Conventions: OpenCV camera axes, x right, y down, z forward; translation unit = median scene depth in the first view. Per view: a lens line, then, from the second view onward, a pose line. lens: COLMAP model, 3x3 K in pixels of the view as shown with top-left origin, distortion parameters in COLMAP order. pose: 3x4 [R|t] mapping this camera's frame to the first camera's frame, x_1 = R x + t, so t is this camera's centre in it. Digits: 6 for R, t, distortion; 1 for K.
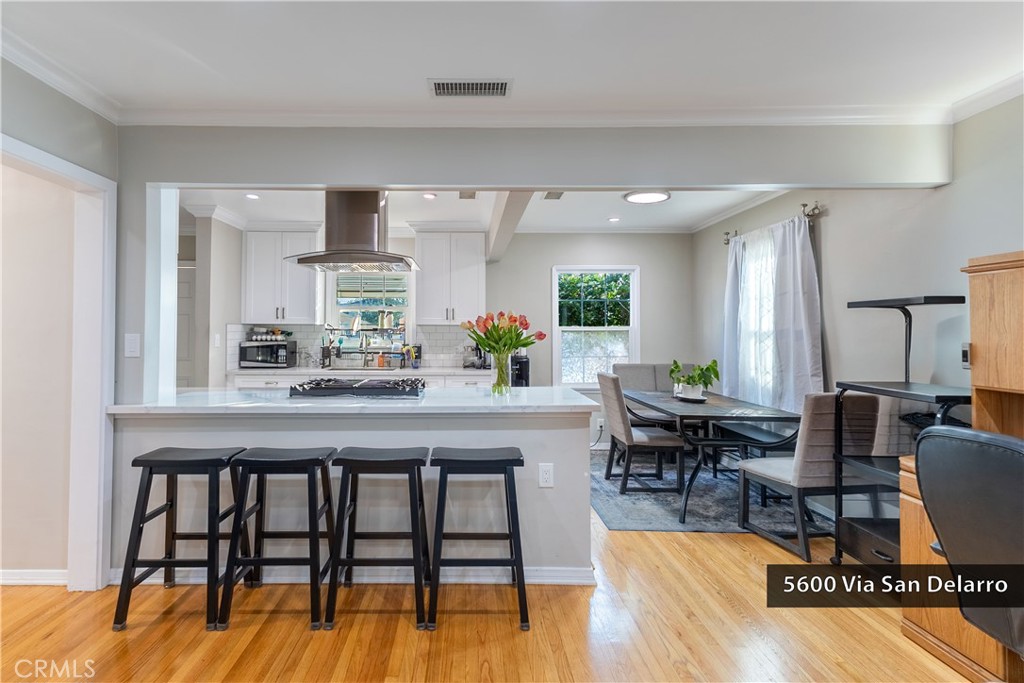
lens RADIAL K [[453.5, 0, 509.6], [0, 453.5, 334.9], [0, 0, 1]] dist [0.001527, 0.000636]
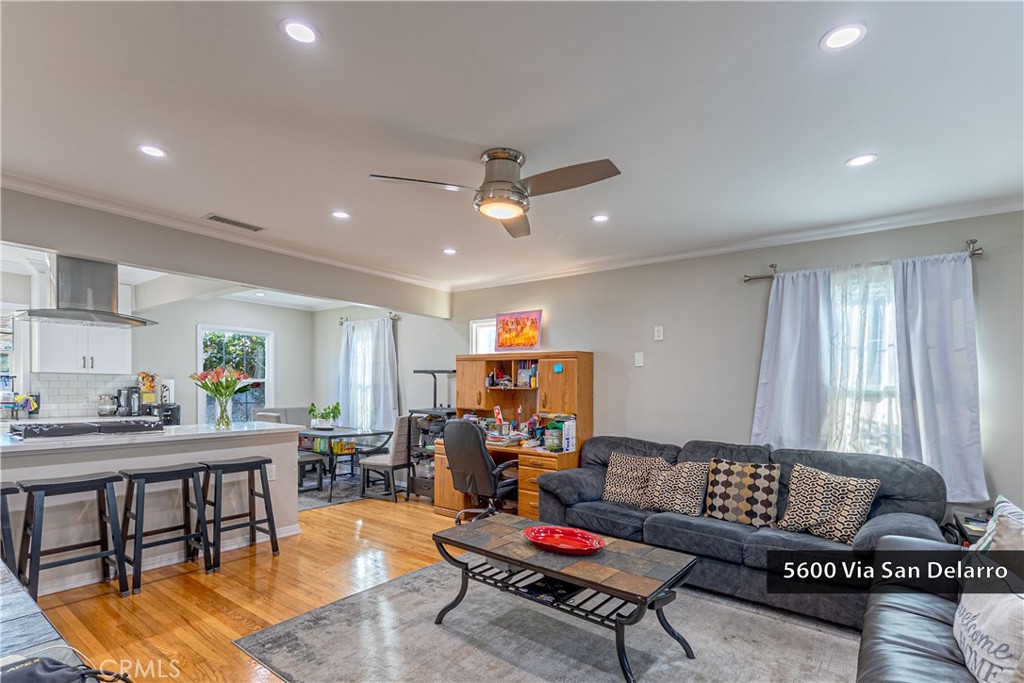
lens RADIAL K [[491.3, 0, 512.0], [0, 491.3, 341.5], [0, 0, 1]] dist [0.000664, 0.000344]
pose [[0.599366, 0.082415, 0.796222, -0.586050], [-0.008892, 0.995310, -0.096328, 0.005963], [-0.800426, 0.050656, 0.597287, -0.521134]]
